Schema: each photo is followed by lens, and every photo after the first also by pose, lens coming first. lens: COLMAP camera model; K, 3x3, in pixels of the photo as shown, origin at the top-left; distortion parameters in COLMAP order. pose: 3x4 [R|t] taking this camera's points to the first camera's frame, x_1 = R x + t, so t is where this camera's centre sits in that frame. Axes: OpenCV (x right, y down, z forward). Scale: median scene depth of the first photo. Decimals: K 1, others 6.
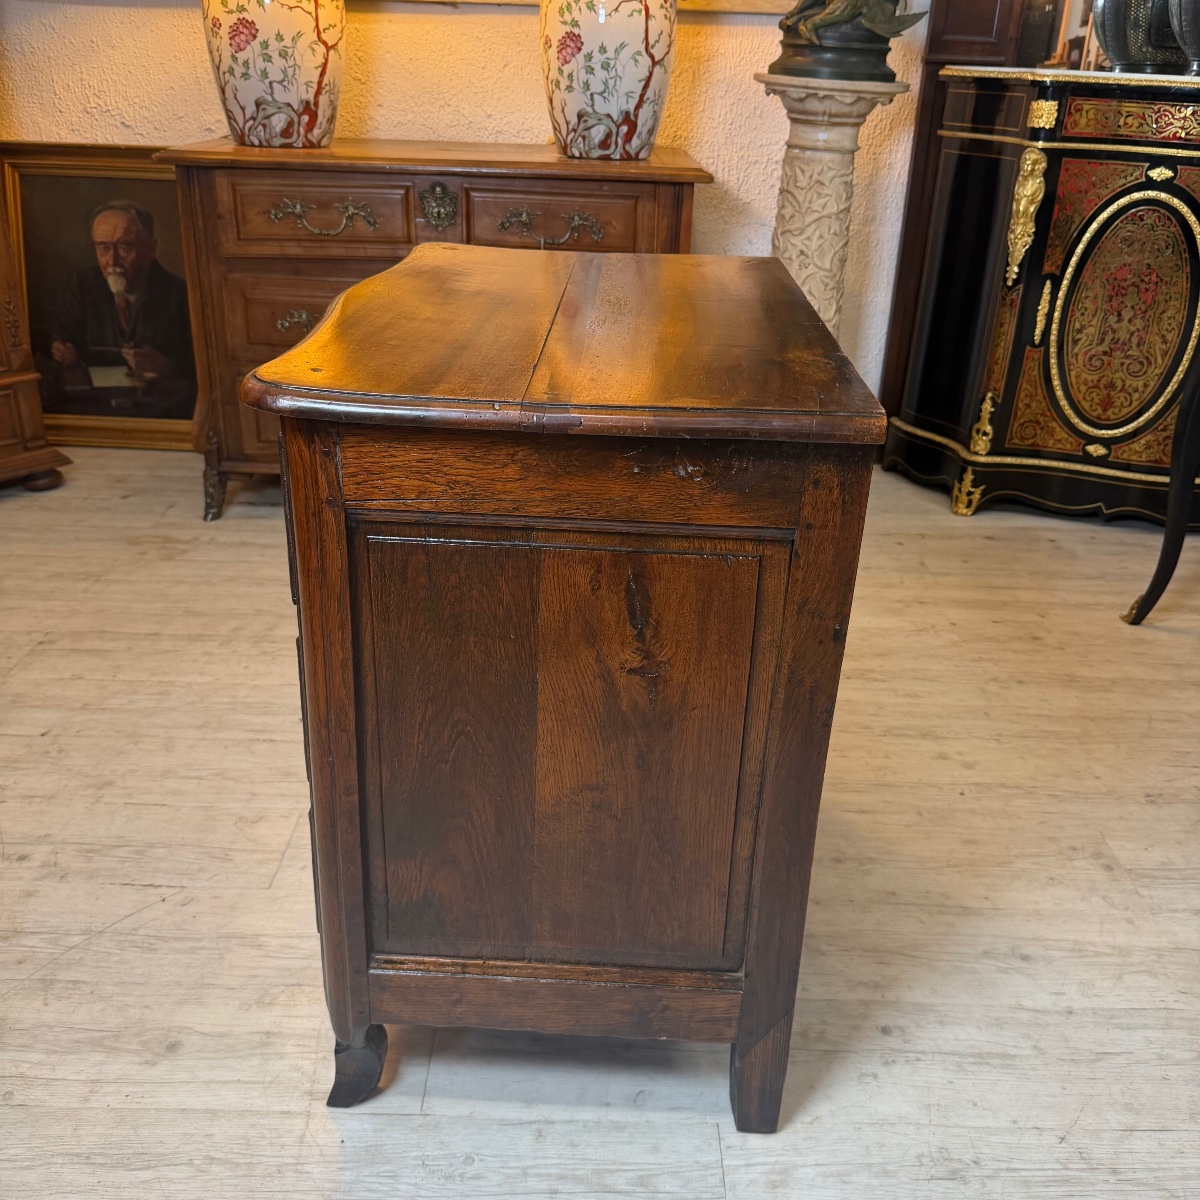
lens RADIAL K [[1147.6, 0, 610.4], [0, 1147.6, 588.1], [0, 0, 1]] dist [-0.008830, 0.000000]
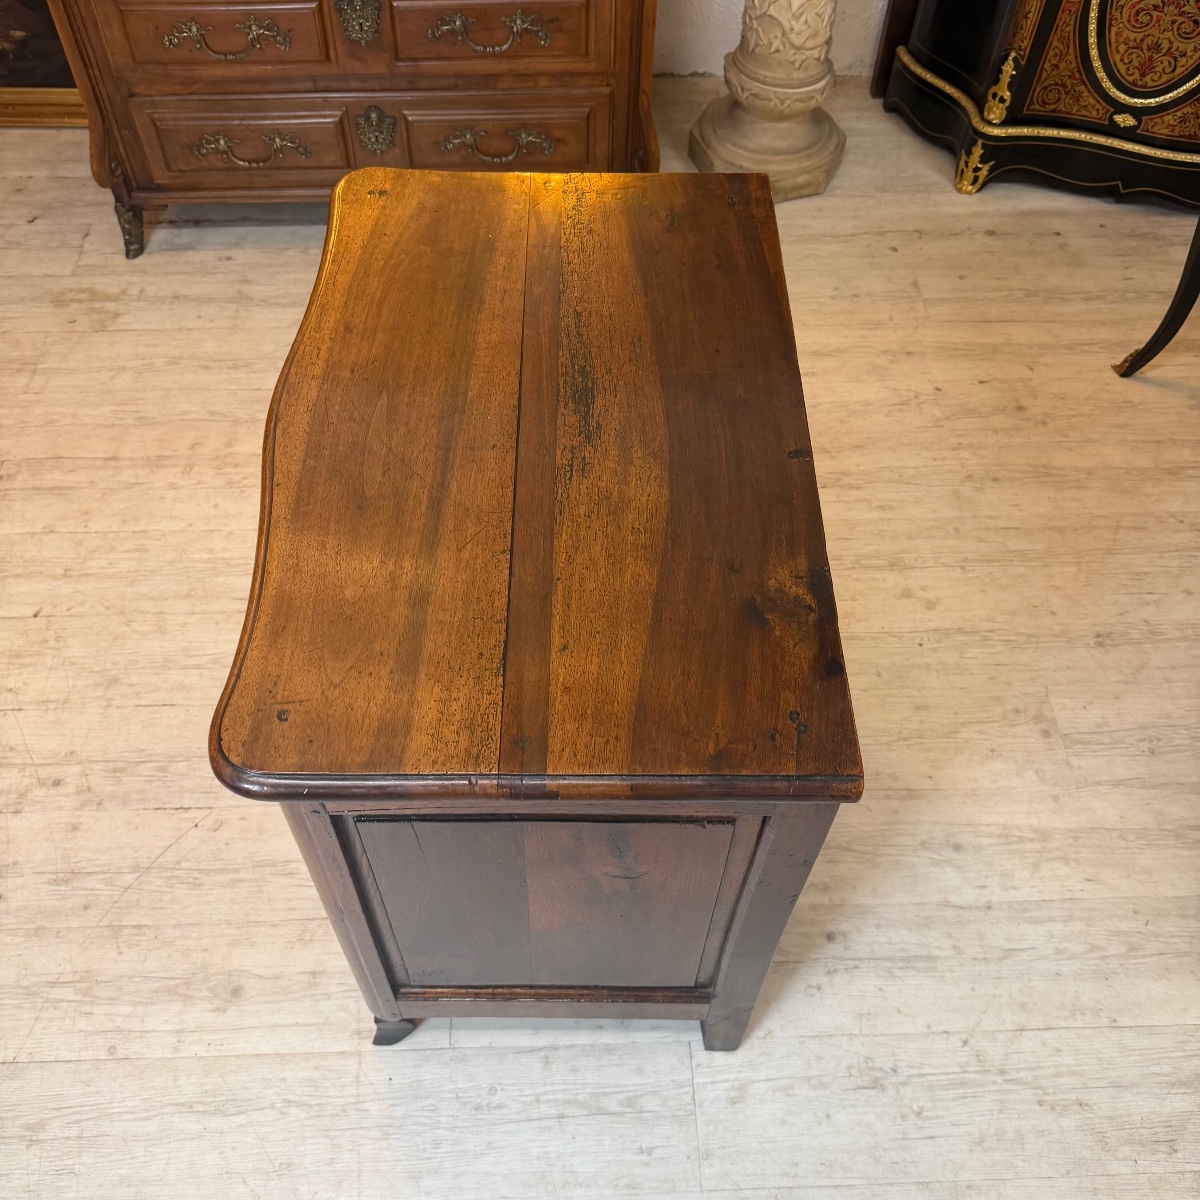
lens RADIAL K [[1147.6, 0, 597.1], [0, 1147.6, 606.1], [0, 0, 1]] dist [-0.008830, 0.000000]
pose [[0.999239, -0.038953, 0.002184, 0.005853], [0.032912, 0.871680, 0.488969, -0.353137], [-0.020951, -0.488524, 0.872299, 0.094750]]
